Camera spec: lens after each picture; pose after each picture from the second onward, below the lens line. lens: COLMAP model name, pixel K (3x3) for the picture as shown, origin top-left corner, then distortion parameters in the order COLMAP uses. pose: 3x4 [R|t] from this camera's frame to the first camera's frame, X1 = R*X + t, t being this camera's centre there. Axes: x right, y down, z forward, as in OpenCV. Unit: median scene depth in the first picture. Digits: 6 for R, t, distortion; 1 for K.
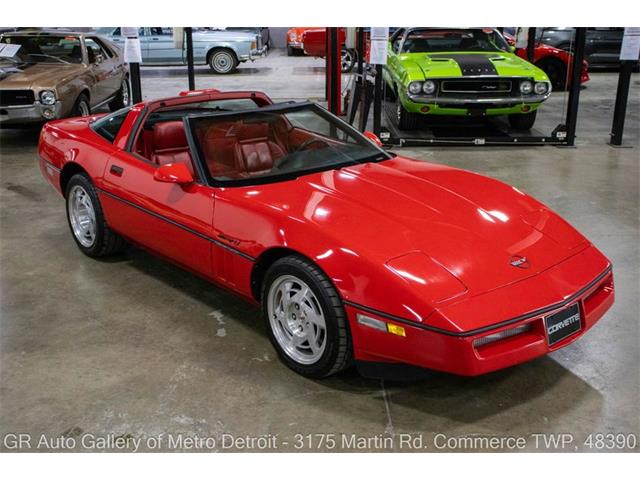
lens RADIAL K [[708.4, 0, 320.0], [0, 708.4, 240.0], [0, 0, 1]] dist [-0.042640, 0.017481]
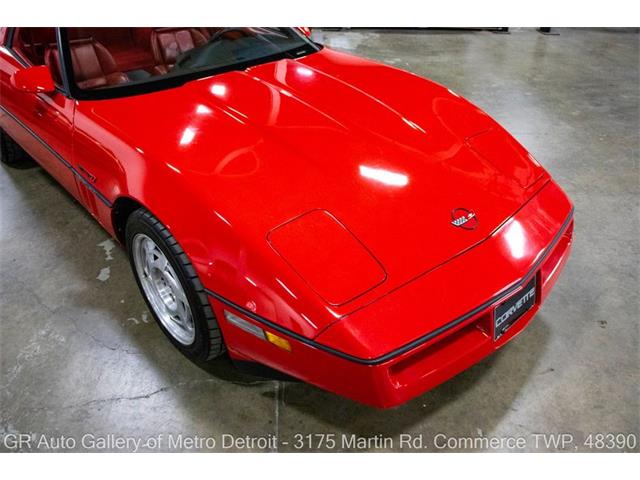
lens RADIAL K [[517.4, 0, 320.0], [0, 517.4, 240.0], [0, 0, 1]] dist [-0.163689, 0.130493]
pose [[0.999479, -0.002825, 0.032165, 0.109504], [-0.006064, 0.962016, 0.272924, -0.082333], [-0.031715, -0.272977, 0.961498, 0.457073]]
